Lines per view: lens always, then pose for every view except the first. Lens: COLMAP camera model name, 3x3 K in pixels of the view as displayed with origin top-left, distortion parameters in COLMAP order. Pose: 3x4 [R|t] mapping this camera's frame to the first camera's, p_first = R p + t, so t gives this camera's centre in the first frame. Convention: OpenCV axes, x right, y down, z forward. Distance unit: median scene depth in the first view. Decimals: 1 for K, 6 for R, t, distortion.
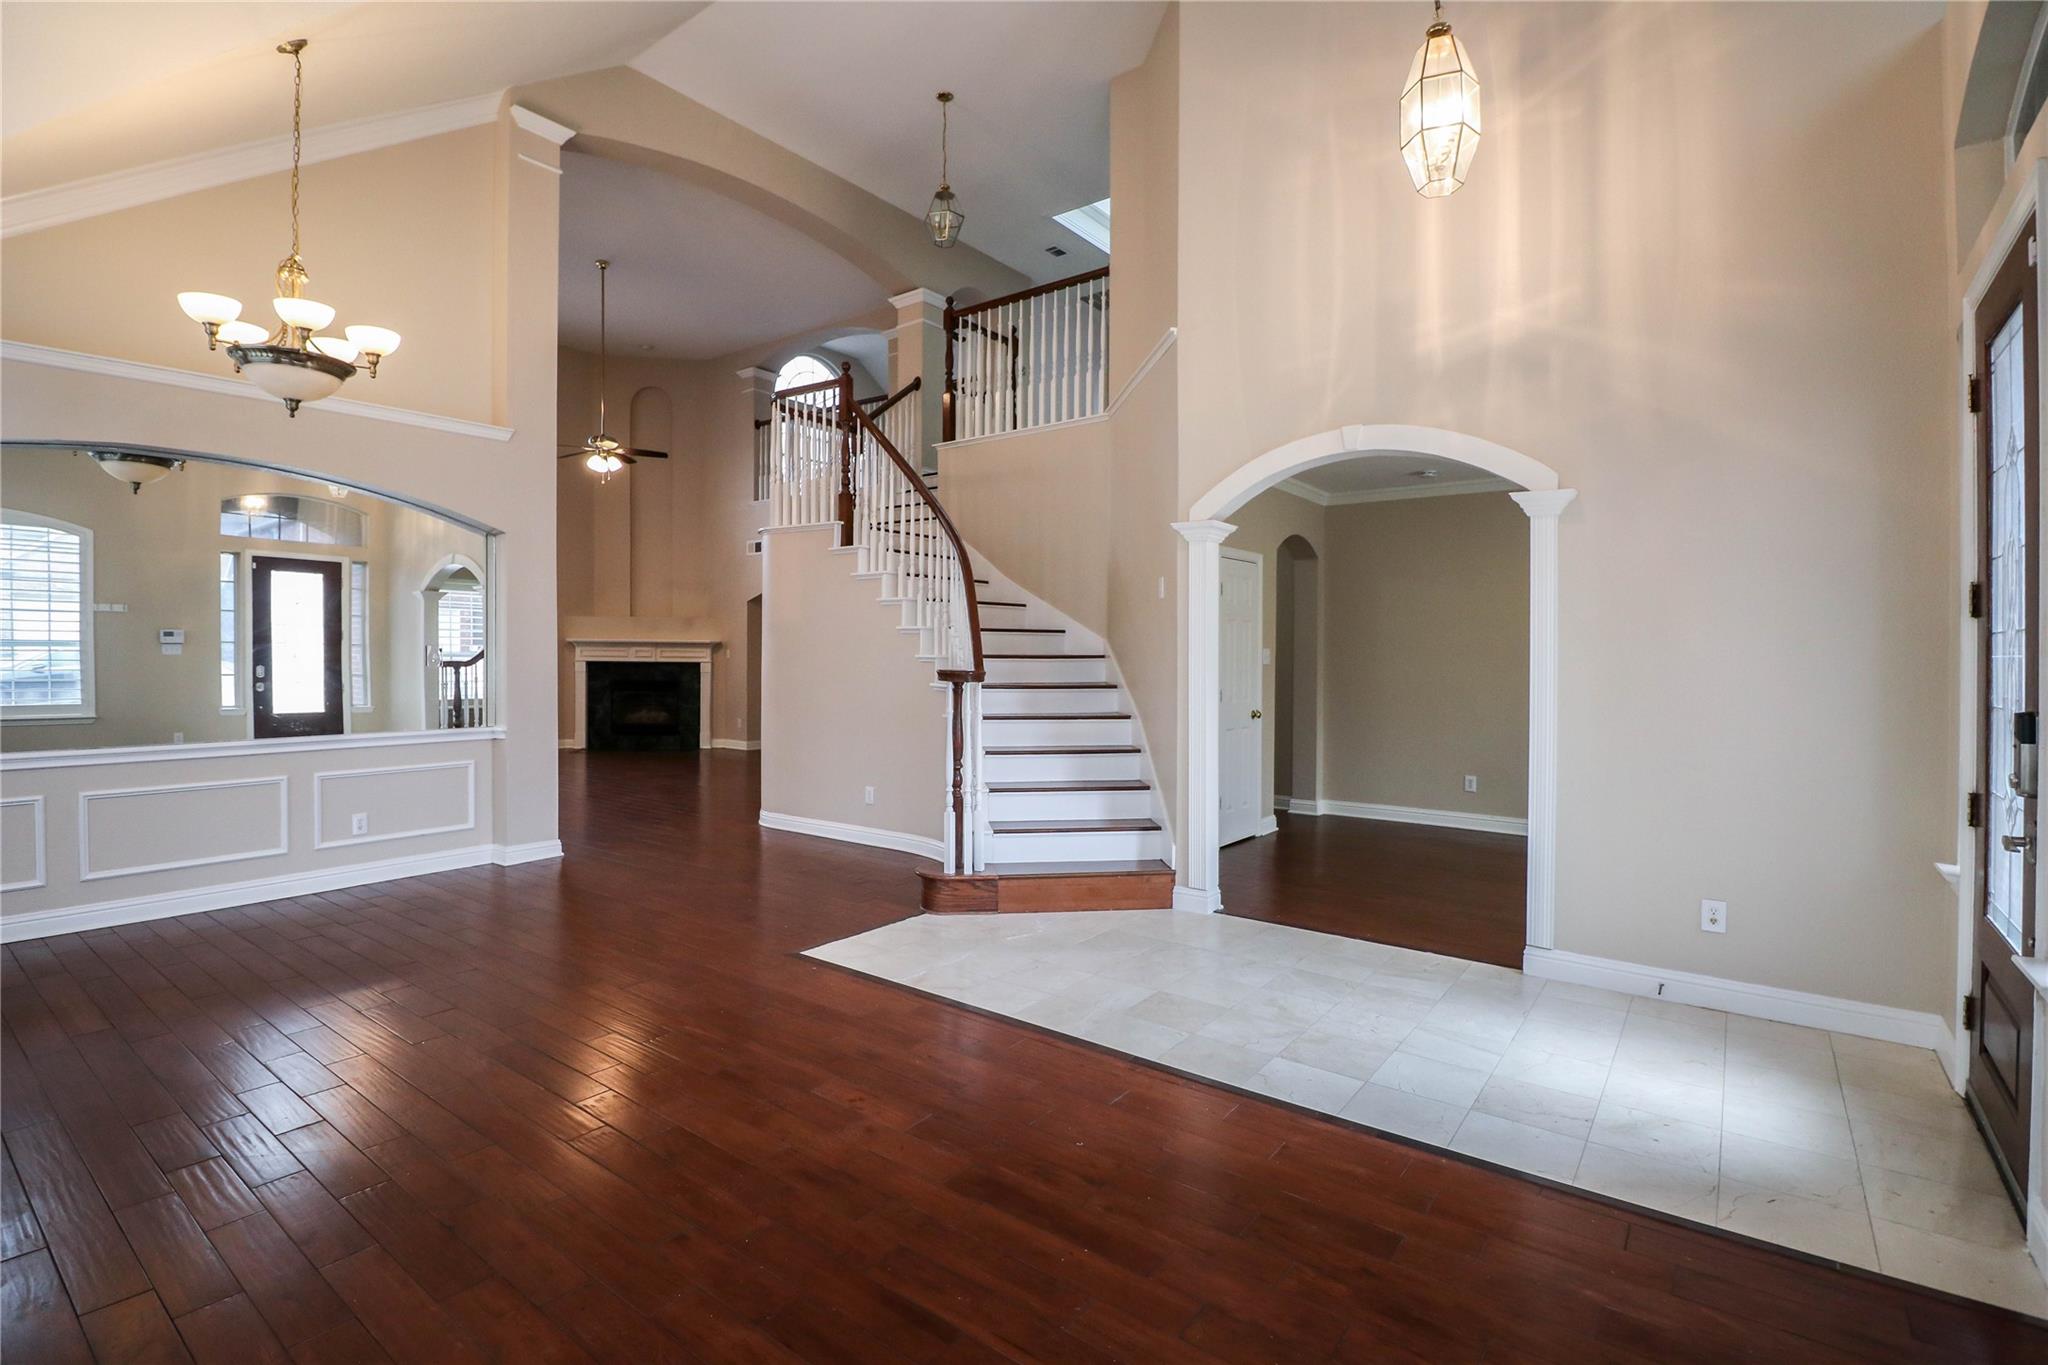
lens RADIAL K [[950.7, 0, 1042.4], [0, 950.7, 649.4], [0, 0, 1]] dist [-0.006596, -0.000628]
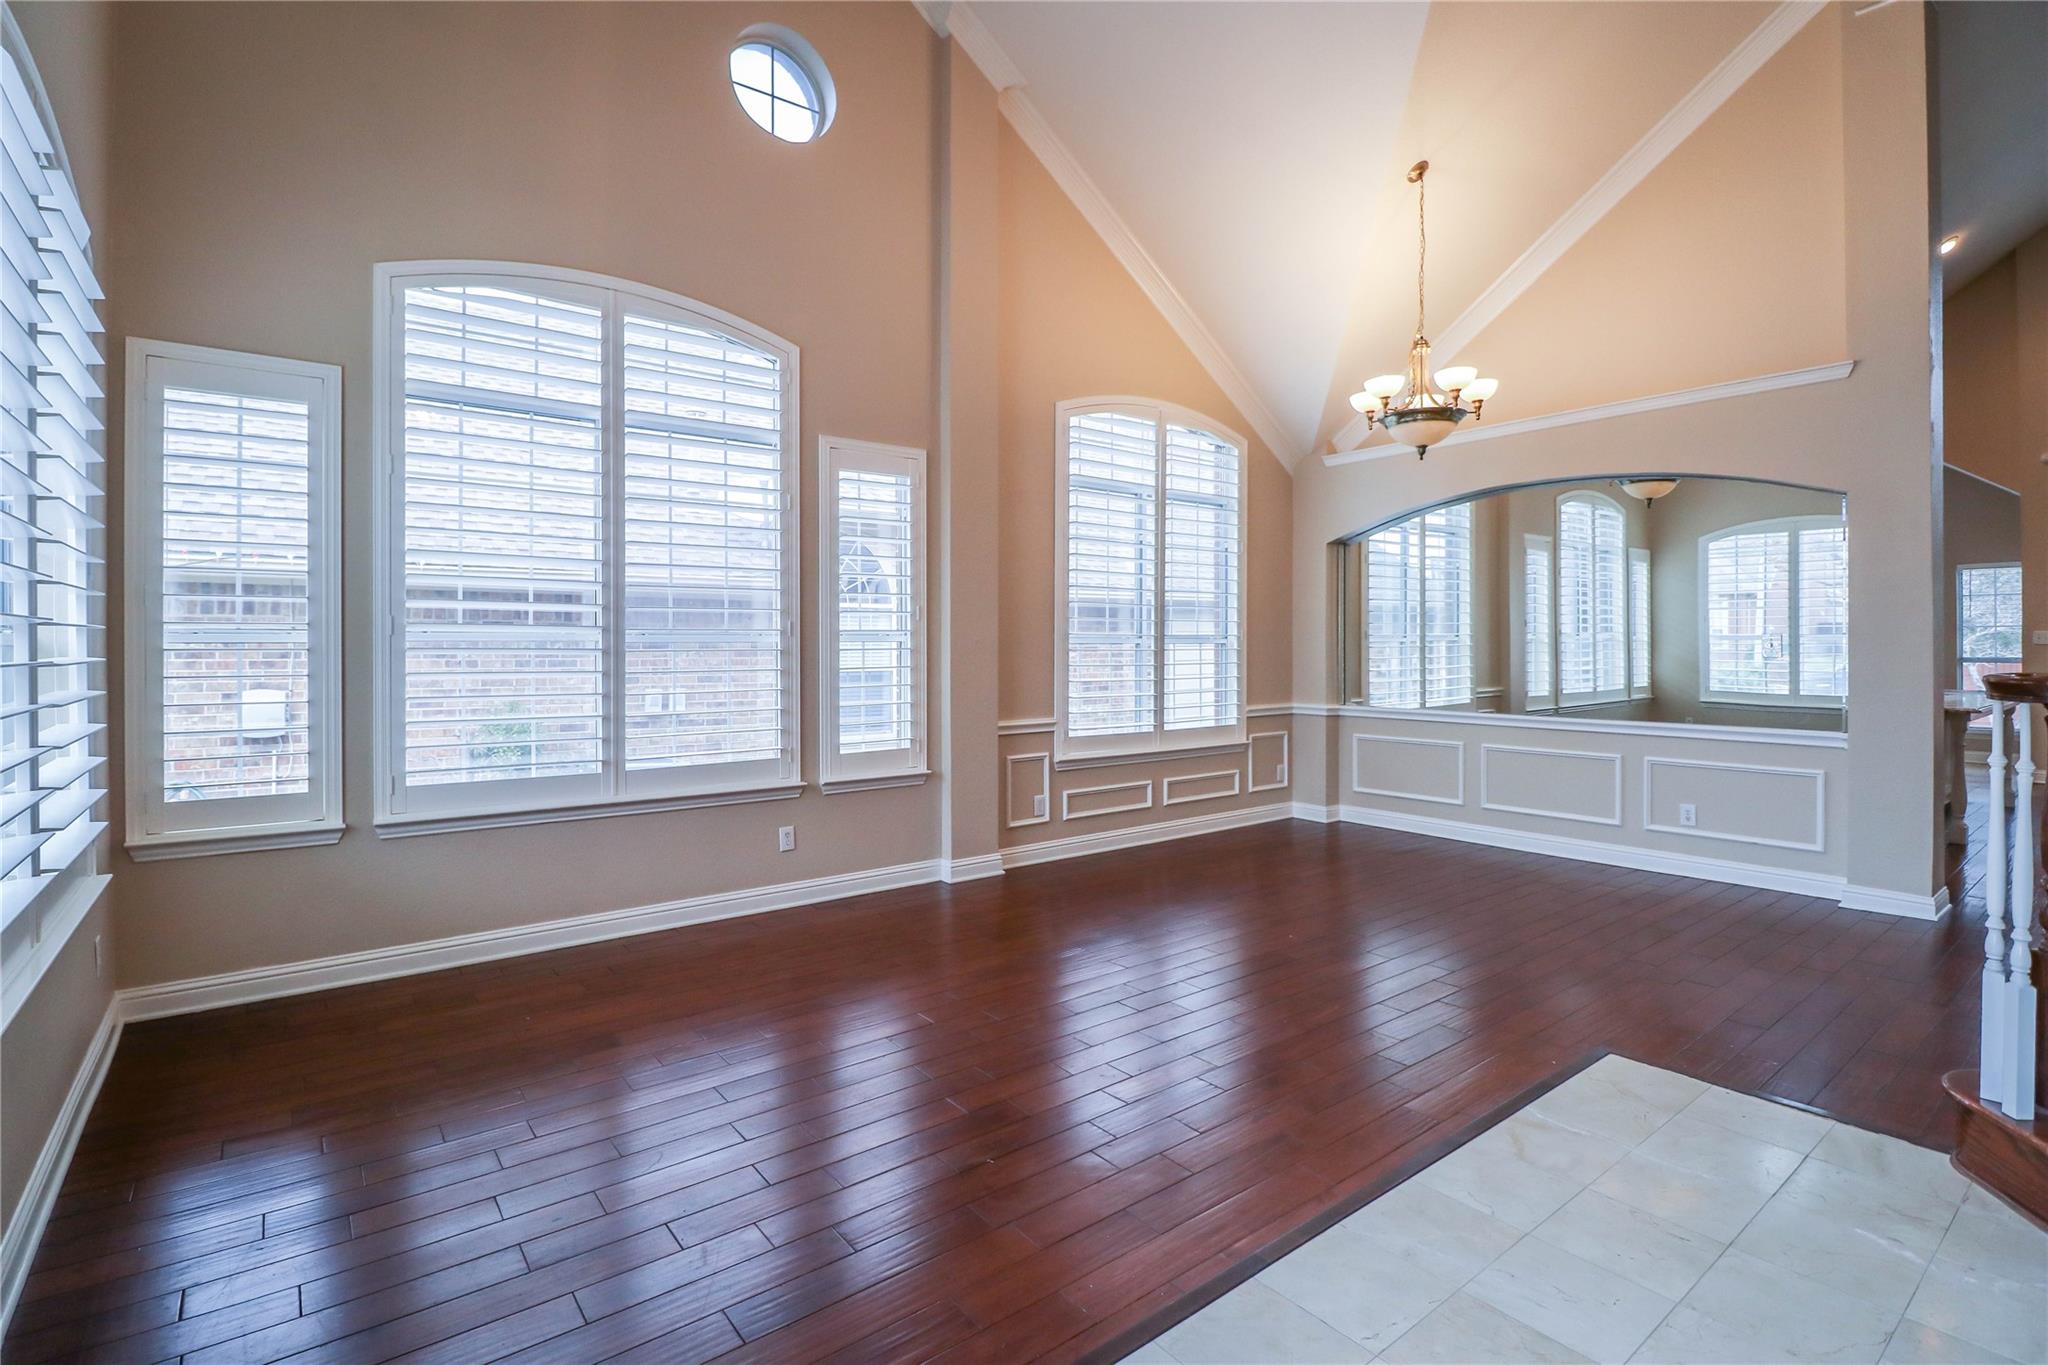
lens RADIAL K [[950.7, 0, 977.8], [0, 950.7, 647.5], [0, 0, 1]] dist [-0.006596, -0.000628]
pose [[-0.275870, 0.002245, -0.961192, 0.513140], [0.007855, 0.999969, 0.000081, 0.003255], [0.961163, -0.007528, -0.275880, 0.656160]]
